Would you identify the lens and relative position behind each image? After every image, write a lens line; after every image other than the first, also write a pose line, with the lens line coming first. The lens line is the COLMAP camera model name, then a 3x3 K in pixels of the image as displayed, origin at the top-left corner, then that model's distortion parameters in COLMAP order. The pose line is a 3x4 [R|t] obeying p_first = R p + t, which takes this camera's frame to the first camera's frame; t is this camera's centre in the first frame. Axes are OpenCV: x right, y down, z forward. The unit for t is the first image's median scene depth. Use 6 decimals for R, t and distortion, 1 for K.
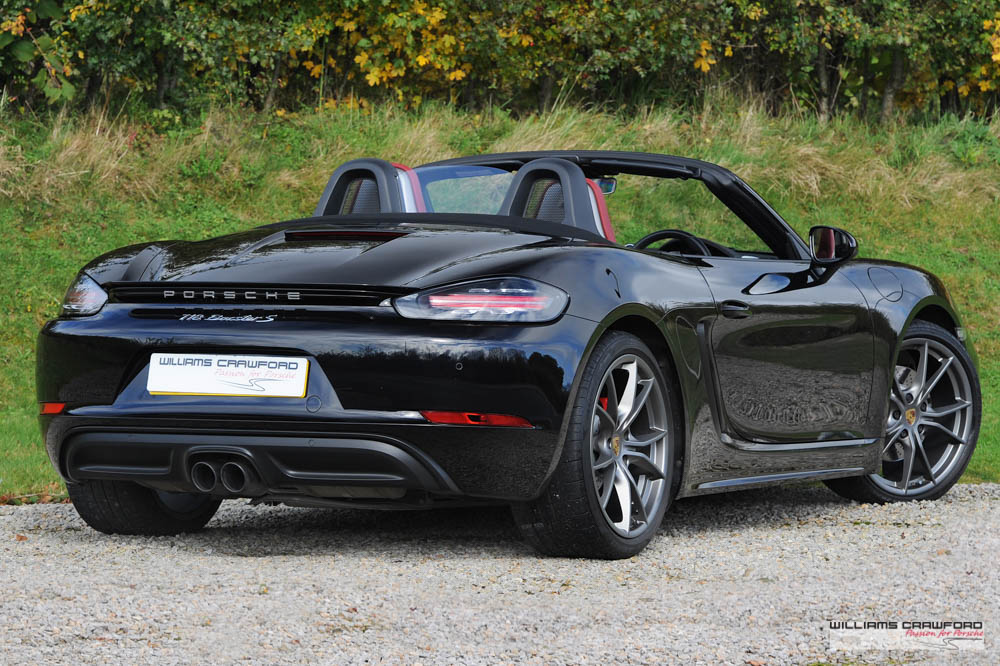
lens RADIAL K [[3544.9, 0, 500.0], [0, 3544.9, 333.0], [0, 0, 1]] dist [0.095930, -0.115051]
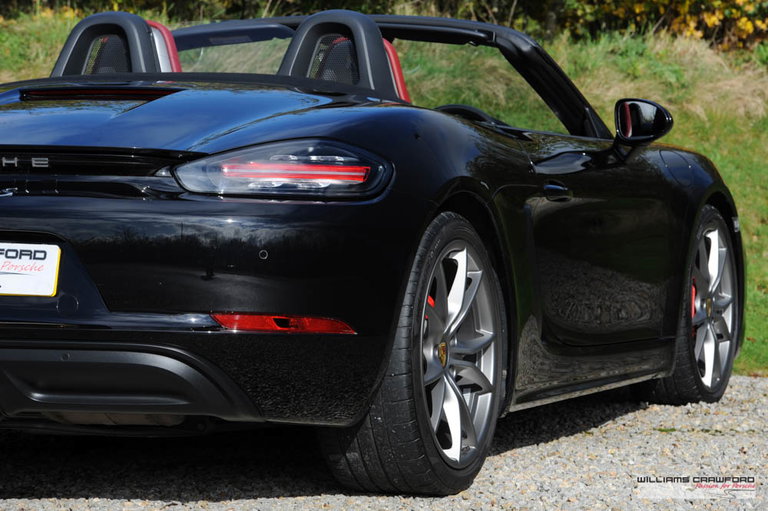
lens RADIAL K [[3141.4, 0, 384.0], [0, 3141.4, 255.5], [0, 0, 1]] dist [2.997226, -70.081713]
pose [[0.998381, -0.004237, 0.056715, -0.015603], [0.003835, 0.999967, 0.007186, 0.003073], [-0.056743, -0.006957, 0.998365, 0.201987]]
